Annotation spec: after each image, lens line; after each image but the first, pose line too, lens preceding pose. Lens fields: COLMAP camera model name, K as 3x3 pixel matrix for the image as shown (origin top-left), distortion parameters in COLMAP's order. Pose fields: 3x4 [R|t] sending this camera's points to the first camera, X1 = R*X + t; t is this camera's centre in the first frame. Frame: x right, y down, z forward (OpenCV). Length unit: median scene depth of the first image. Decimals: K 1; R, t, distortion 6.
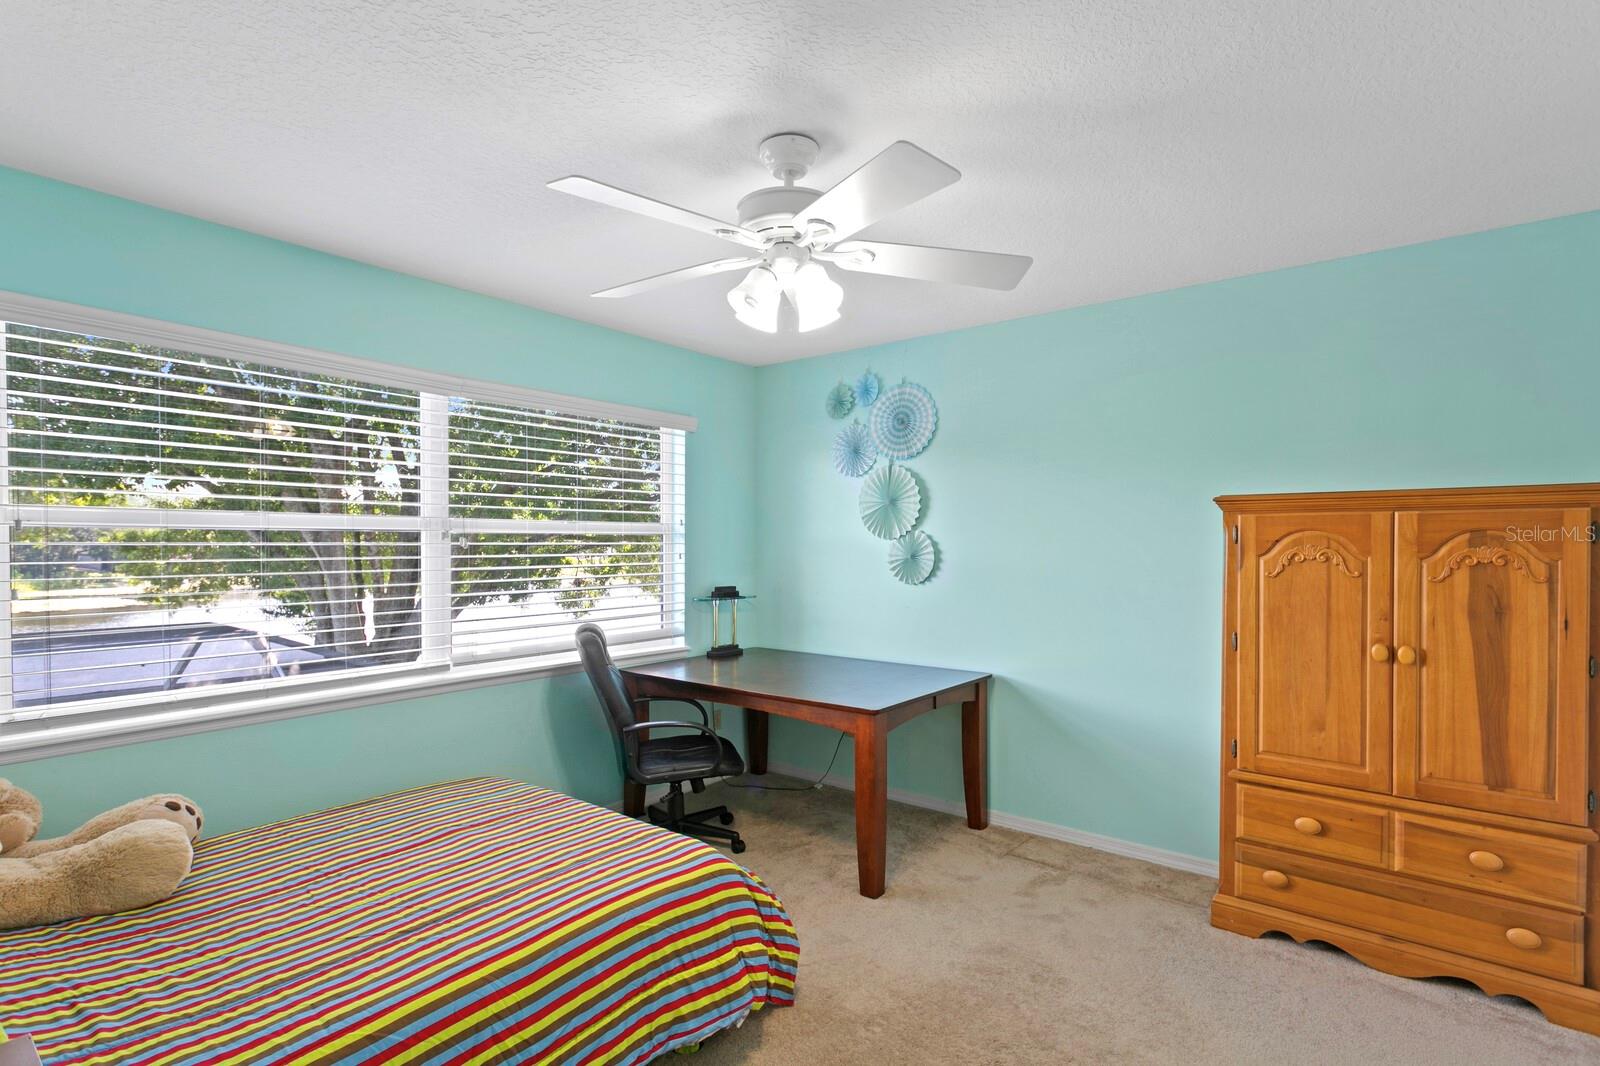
lens RADIAL K [[772.4, 0, 796.2], [0, 772.4, 539.3], [0, 0, 1]] dist [-0.001183, -0.000445]
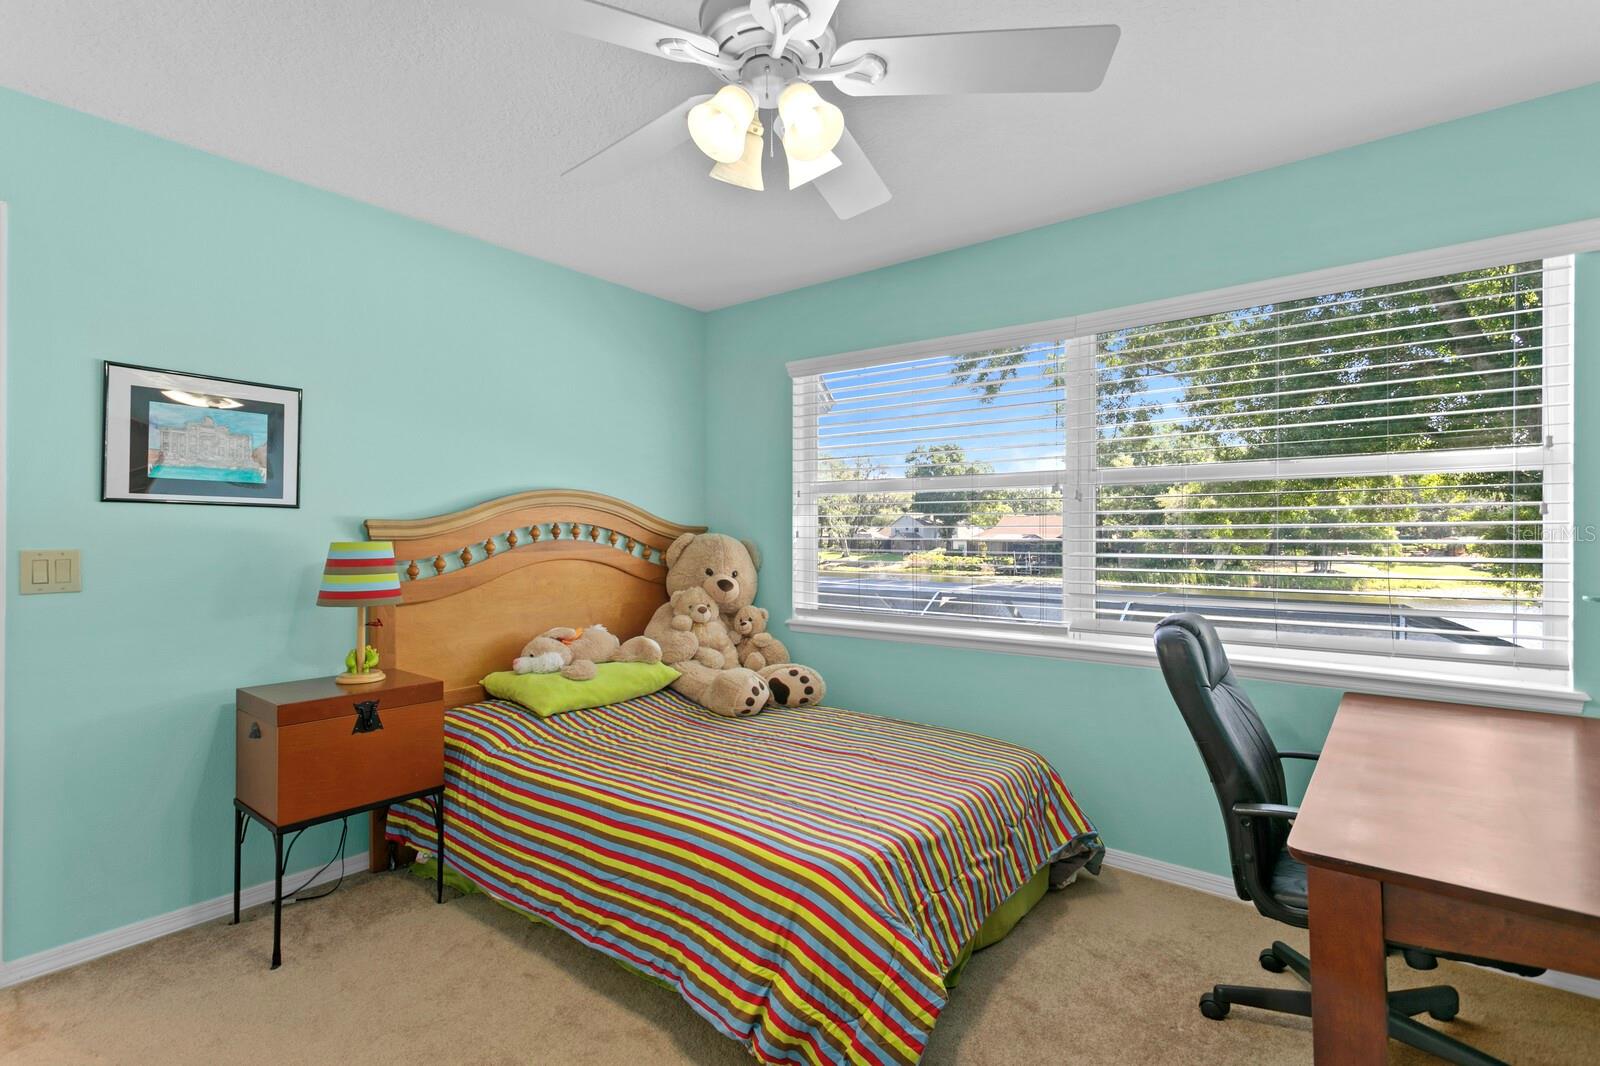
lens RADIAL K [[772.4, 0, 795.7], [0, 772.4, 531.3], [0, 0, 1]] dist [-0.001183, -0.000445]
pose [[-0.019951, -0.007140, -0.999775, 0.770195], [0.002926, 0.999970, -0.007199, 0.081476], [0.999797, -0.003069, -0.019930, 1.103082]]
